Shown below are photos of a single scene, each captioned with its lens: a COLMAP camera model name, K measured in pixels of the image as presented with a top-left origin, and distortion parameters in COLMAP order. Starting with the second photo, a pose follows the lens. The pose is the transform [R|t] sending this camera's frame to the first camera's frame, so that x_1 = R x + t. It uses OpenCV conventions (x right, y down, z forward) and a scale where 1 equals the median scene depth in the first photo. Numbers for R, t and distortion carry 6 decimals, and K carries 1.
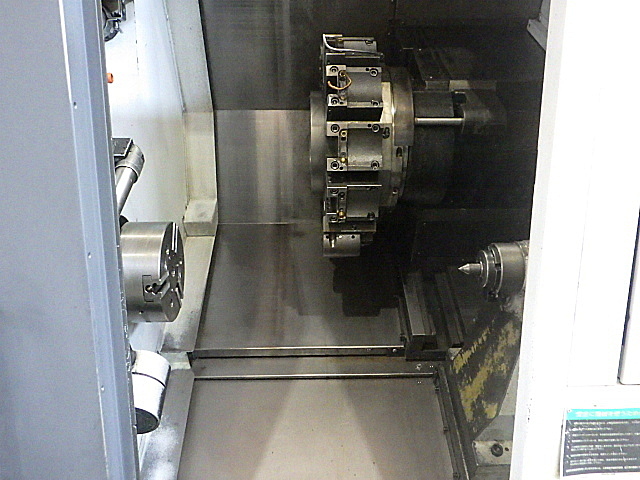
lens RADIAL K [[525.2, 0, 319.7], [0, 525.2, 238.5], [0, 0, 1]] dist [-0.010047, -0.009125]
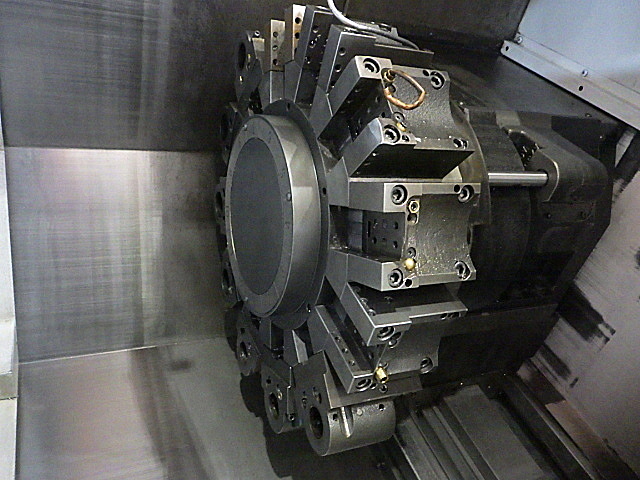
lens RADIAL K [[525.2, 0, 320.2], [0, 525.2, 242.5], [0, 0, 1]] dist [-0.010047, -0.009125]
pose [[0.903688, -0.041086, 0.426216, -0.199838], [0.074385, 0.995315, -0.061771, -0.135764], [-0.421681, 0.087526, 0.902510, 0.583898]]
